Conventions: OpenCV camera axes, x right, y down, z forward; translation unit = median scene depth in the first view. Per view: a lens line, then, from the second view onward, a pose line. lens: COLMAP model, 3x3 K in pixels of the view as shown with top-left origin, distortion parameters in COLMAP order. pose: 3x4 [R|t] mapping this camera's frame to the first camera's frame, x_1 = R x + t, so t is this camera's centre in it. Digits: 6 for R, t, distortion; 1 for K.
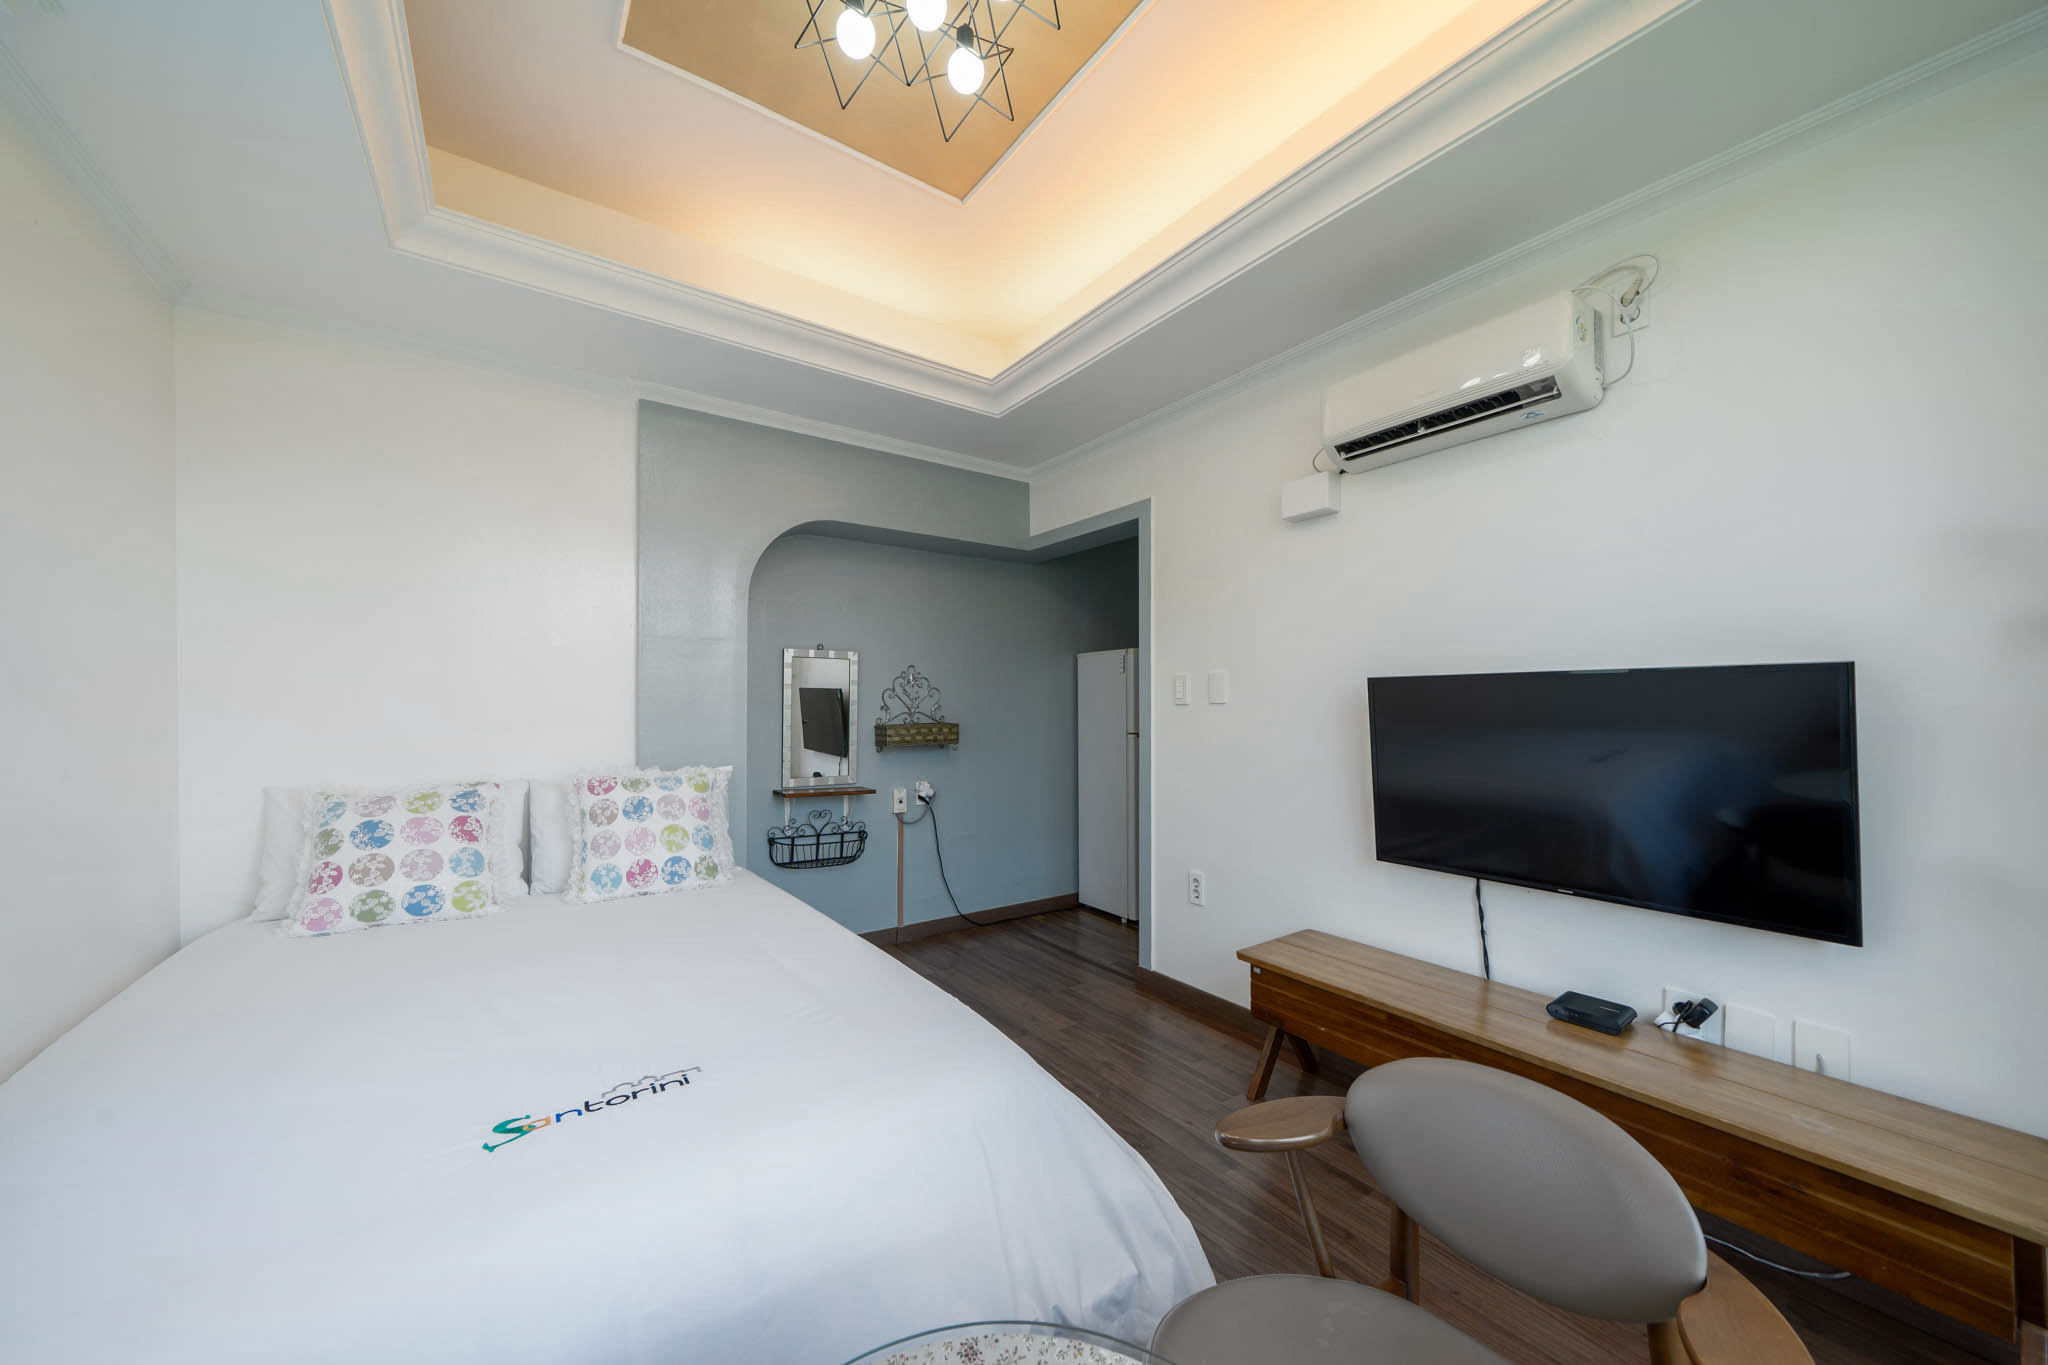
lens RADIAL K [[738.0, 0, 1022.9], [0, 738.0, 696.0], [0, 0, 1]] dist [-0.000364, 0.000024]
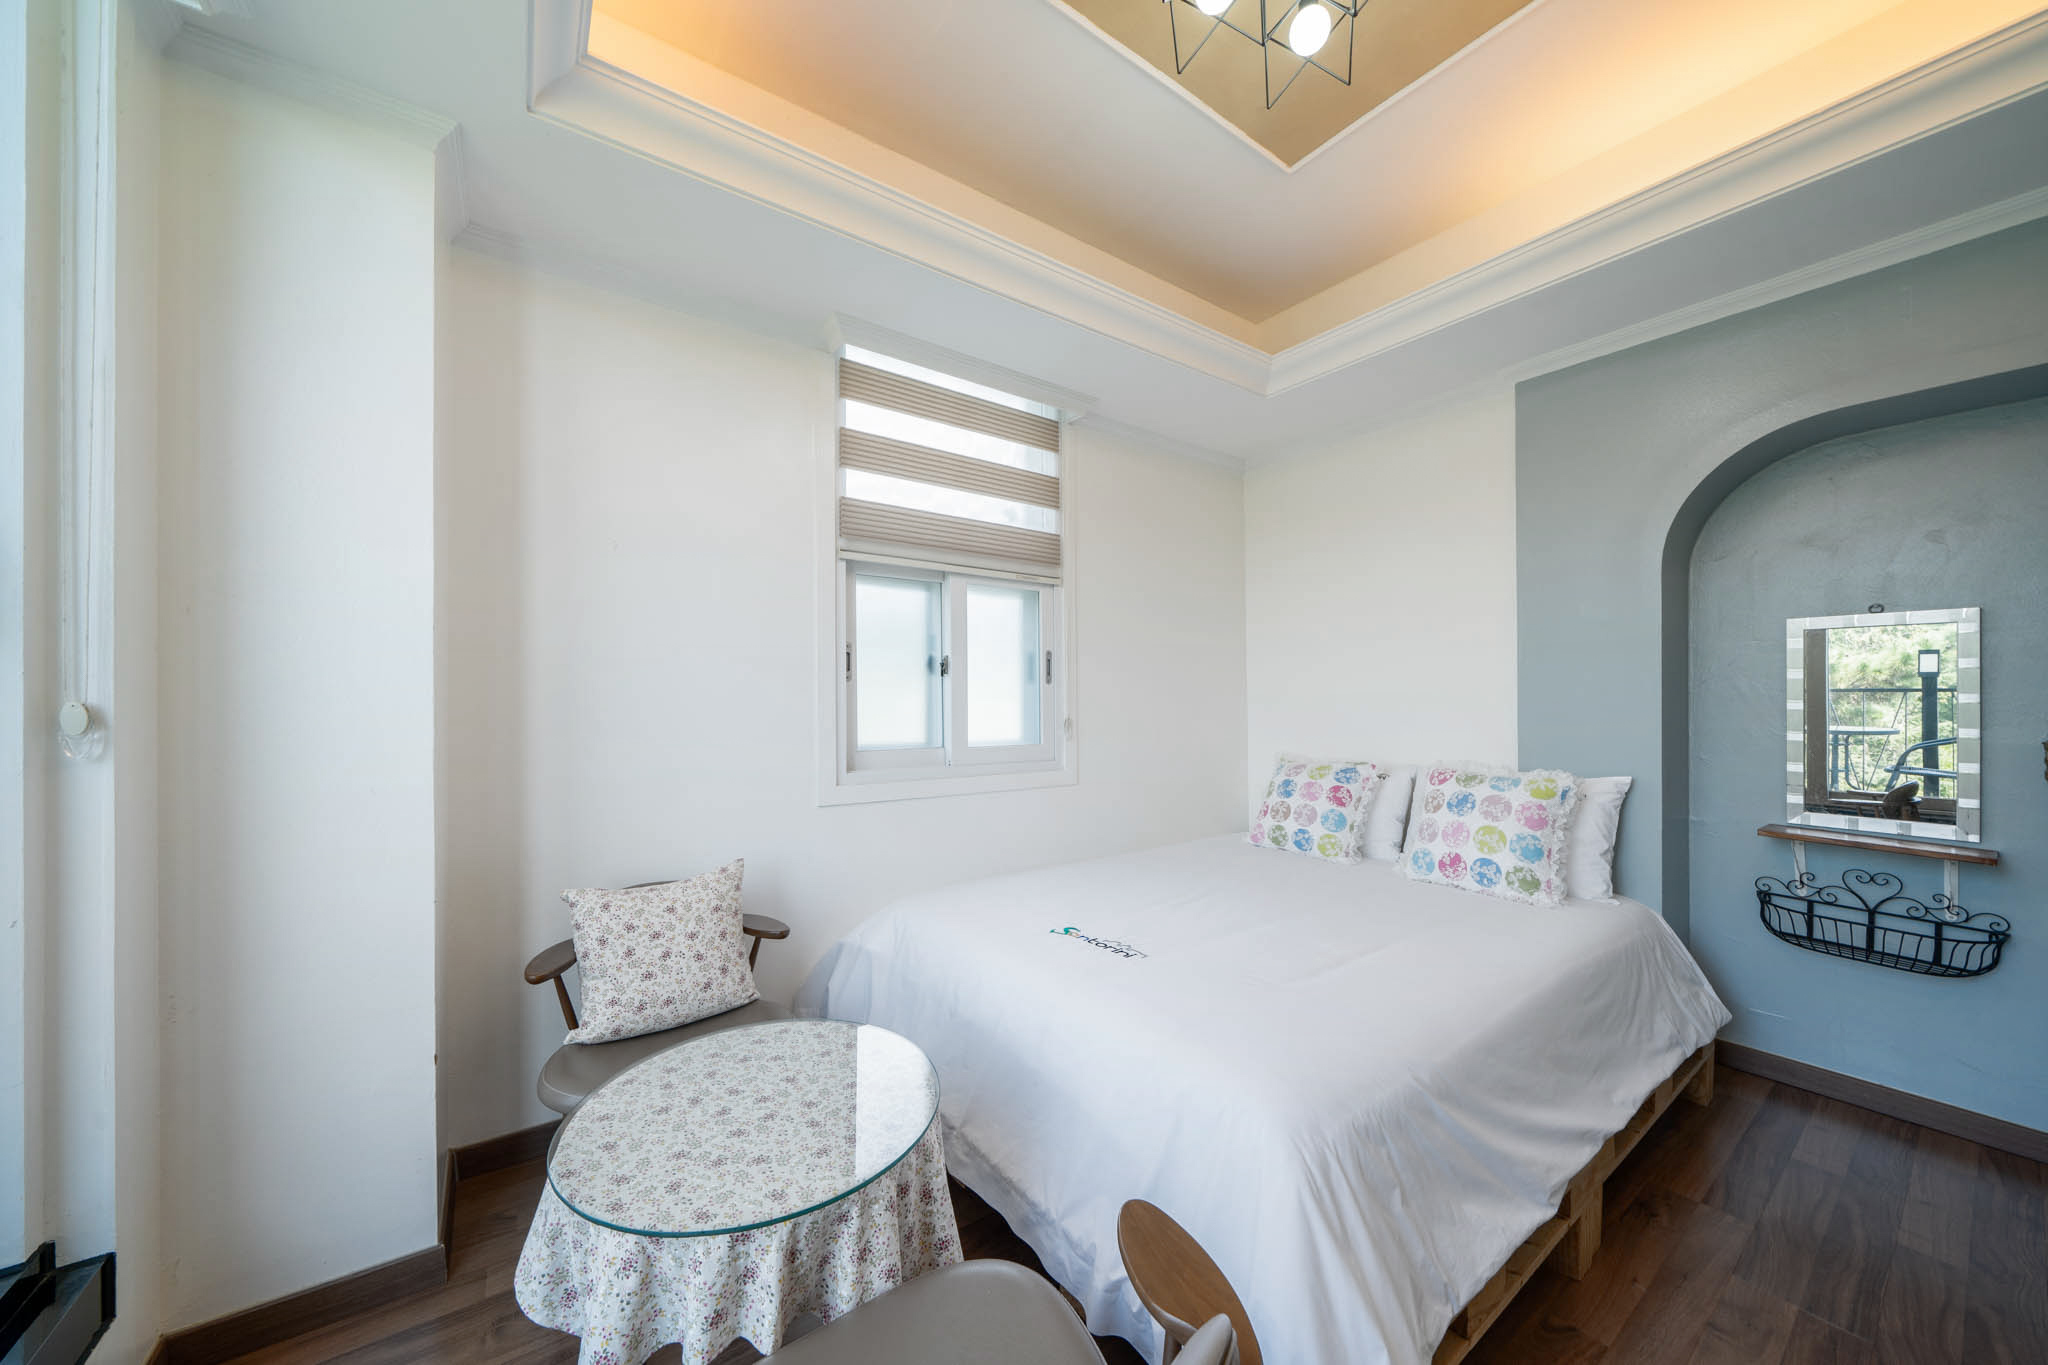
lens RADIAL K [[701.9, 0, 981.5], [0, 701.9, 692.9], [0, 0, 1]] dist [0.011019, -0.000046]
pose [[-0.025441, -0.009703, -0.999629, 0.478348], [0.011981, 0.999878, -0.010011, 0.001824], [0.999605, -0.012231, -0.025321, 0.367802]]
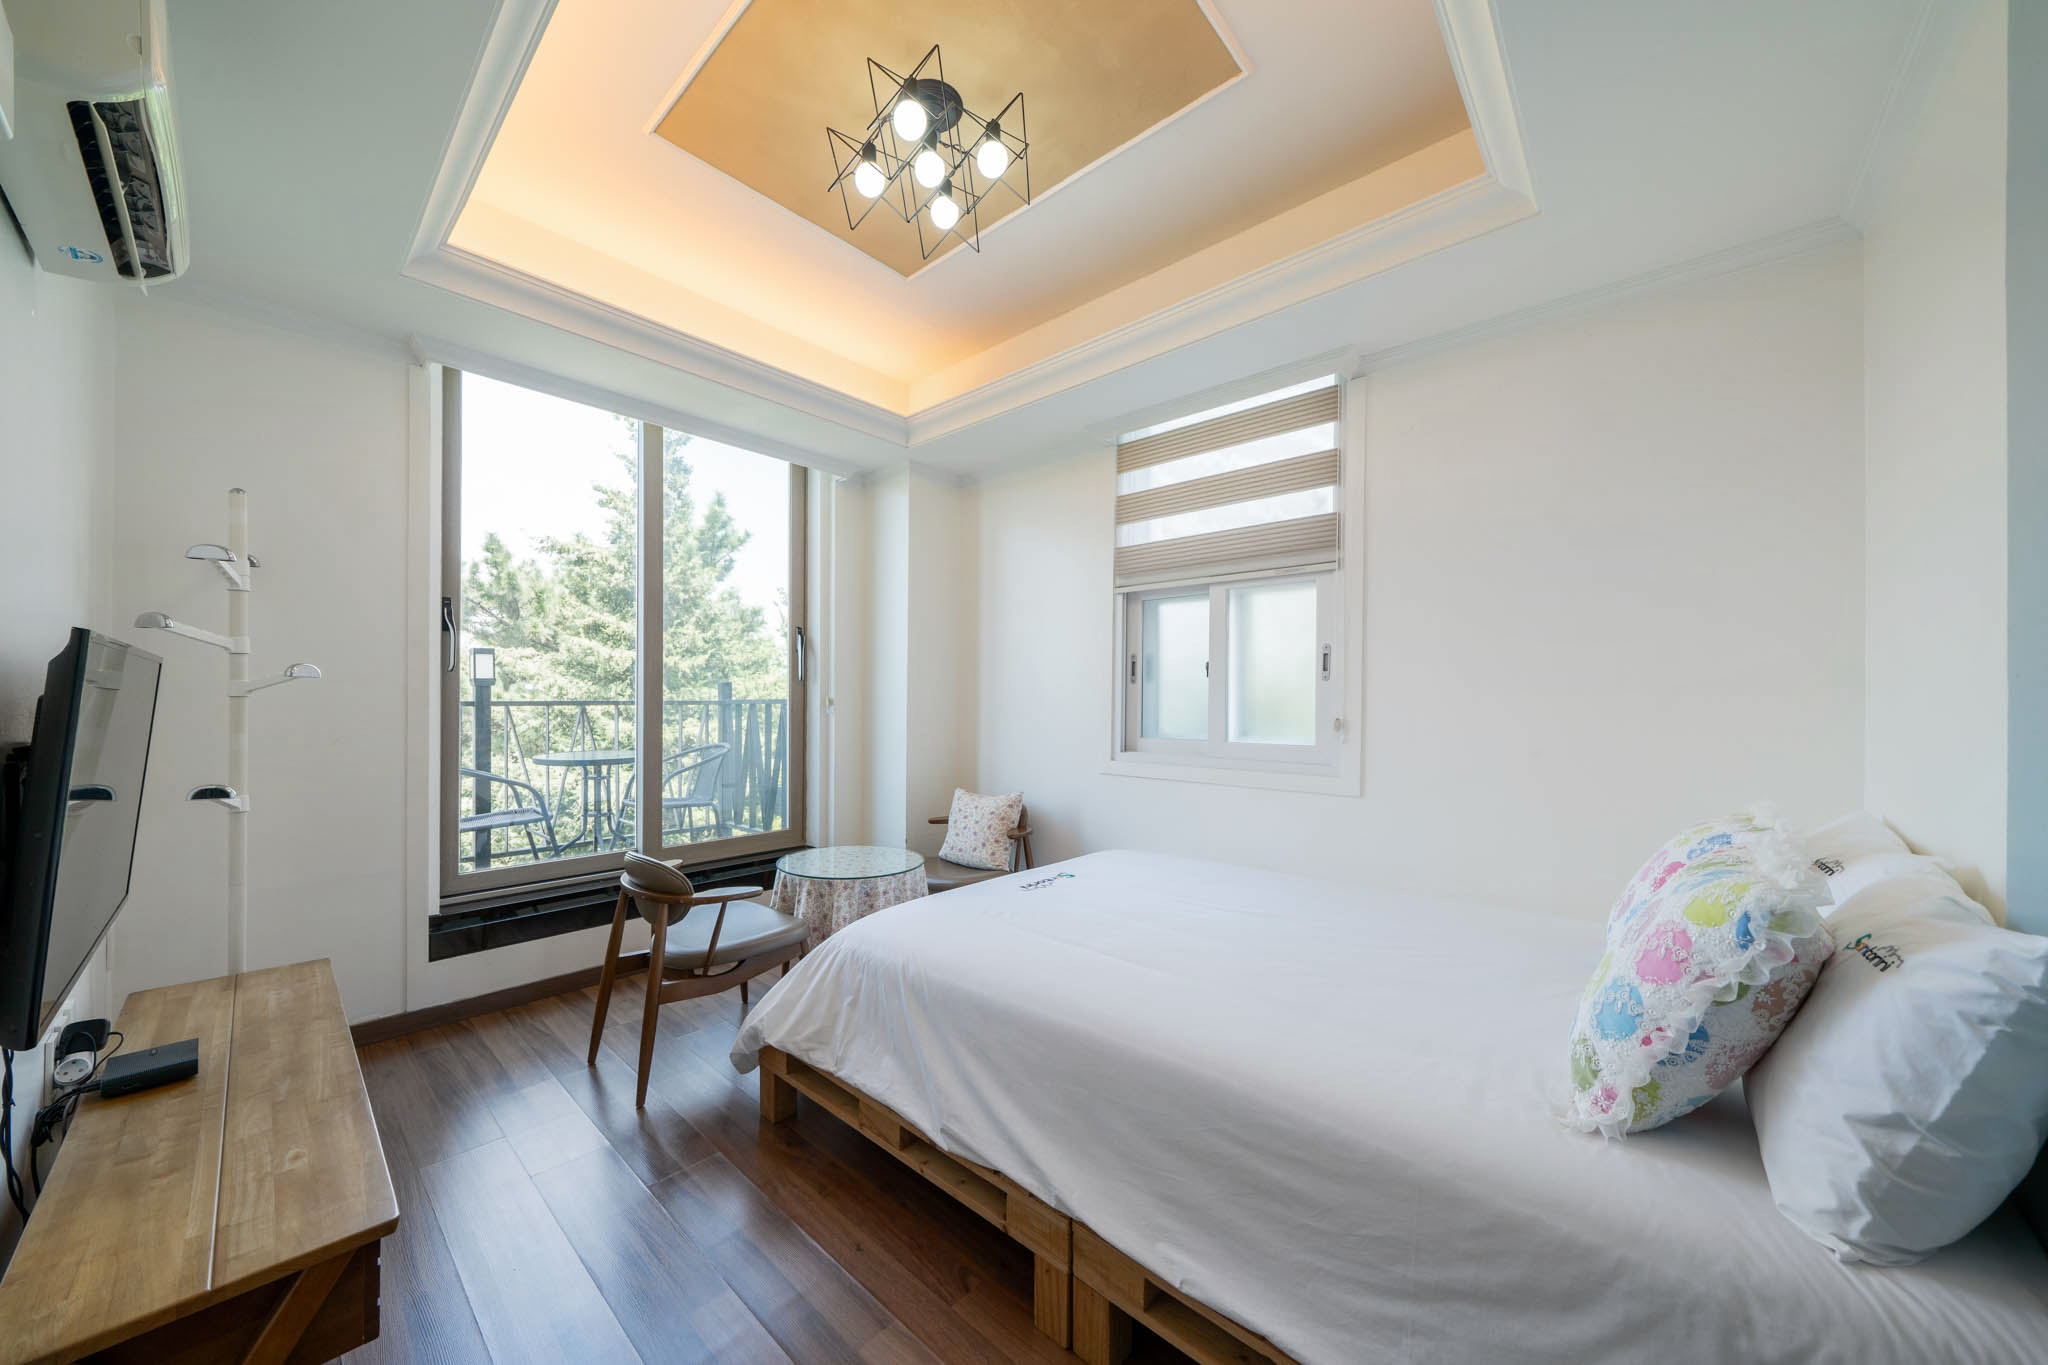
lens RADIAL K [[701.9, 0, 1018.2], [0, 701.9, 694.3], [0, 0, 1]] dist [0.011019, -0.000046]
pose [[-0.972525, -0.010240, -0.232575, -0.003686], [-0.005297, 0.999747, -0.021867, 0.023159], [0.232740, -0.020034, -0.972333, 1.392089]]
